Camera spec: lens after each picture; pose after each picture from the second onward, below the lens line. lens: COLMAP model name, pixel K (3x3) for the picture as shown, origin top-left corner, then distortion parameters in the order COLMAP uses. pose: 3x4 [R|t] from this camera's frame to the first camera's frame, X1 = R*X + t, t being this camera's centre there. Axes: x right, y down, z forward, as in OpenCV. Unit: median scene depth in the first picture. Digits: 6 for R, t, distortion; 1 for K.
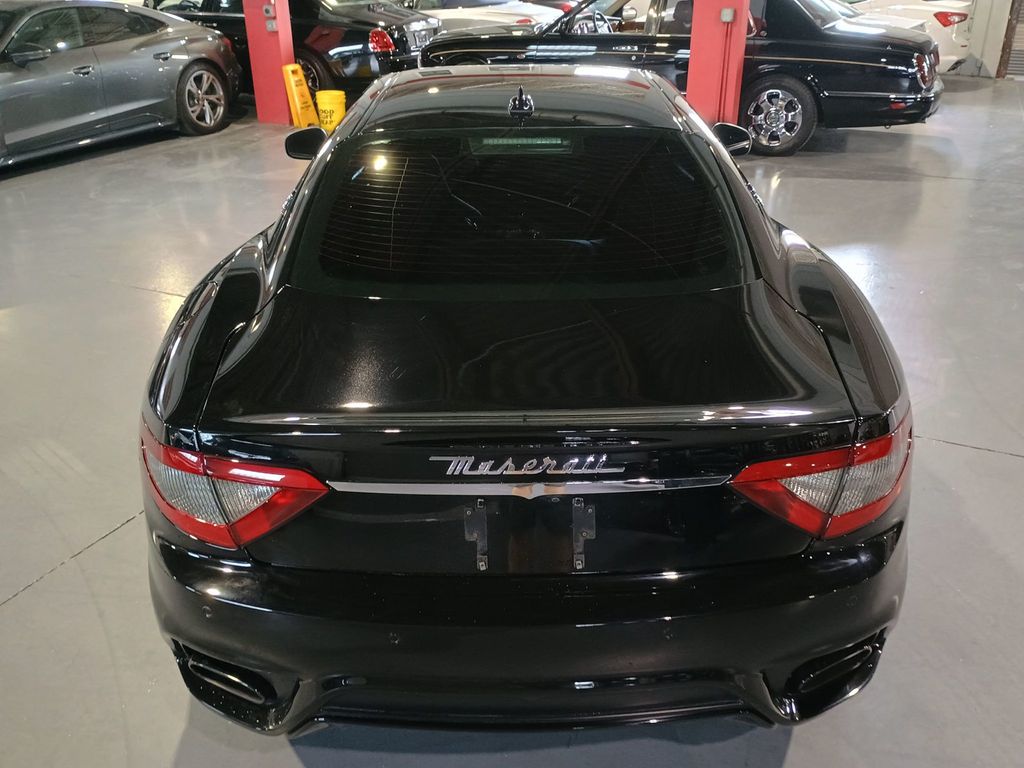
lens RADIAL K [[875.5, 0, 513.3], [0, 875.5, 380.2], [0, 0, 1]] dist [0.031457, -0.032277]
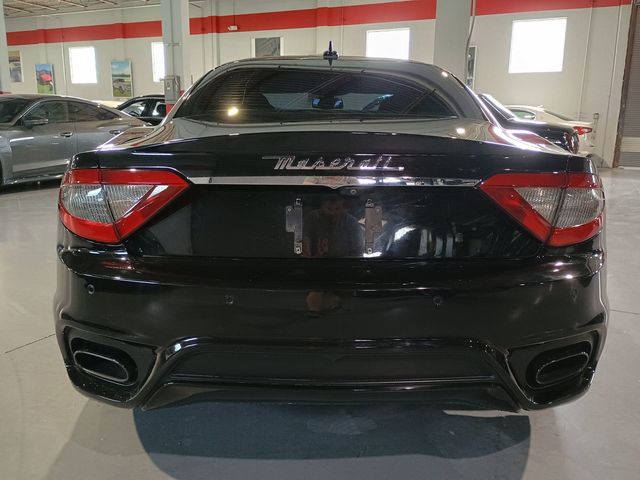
lens RADIAL K [[547.2, 0, 318.8], [0, 547.2, 235.2], [0, 0, 1]] dist [0.031457, -0.032277]
pose [[0.999721, 0.023094, -0.004952, 0.000164], [-0.023616, 0.973985, -0.225377, 0.340091], [-0.000381, 0.225432, 0.974259, 0.158227]]
